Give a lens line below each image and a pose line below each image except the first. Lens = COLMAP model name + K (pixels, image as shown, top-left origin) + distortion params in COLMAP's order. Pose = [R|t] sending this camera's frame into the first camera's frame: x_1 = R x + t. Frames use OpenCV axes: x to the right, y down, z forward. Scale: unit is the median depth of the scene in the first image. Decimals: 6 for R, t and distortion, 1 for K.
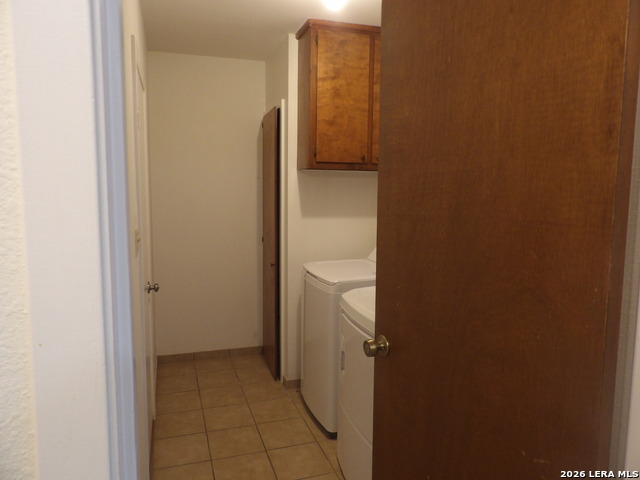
lens RADIAL K [[458.5, 0, 321.5], [0, 458.5, 235.9], [0, 0, 1]] dist [-0.039924, 0.052463]
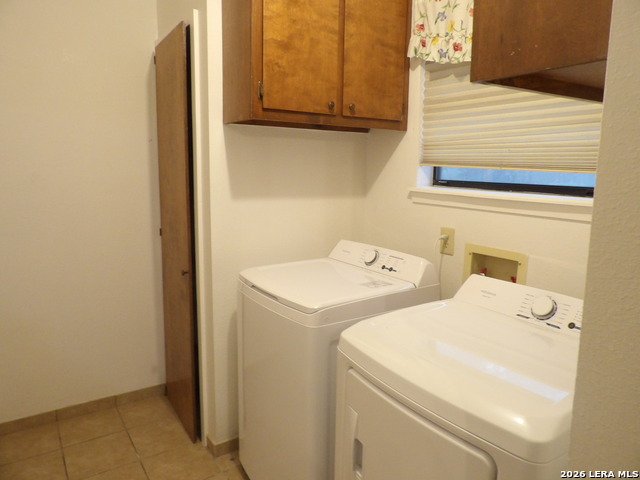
lens RADIAL K [[458.5, 0, 321.5], [0, 458.5, 235.9], [0, 0, 1]] dist [-0.039924, 0.052463]
pose [[0.963771, -0.035385, 0.264372, -0.100630], [0.023669, 0.998597, 0.047372, -0.016861], [-0.265678, -0.039398, 0.963257, 0.366525]]
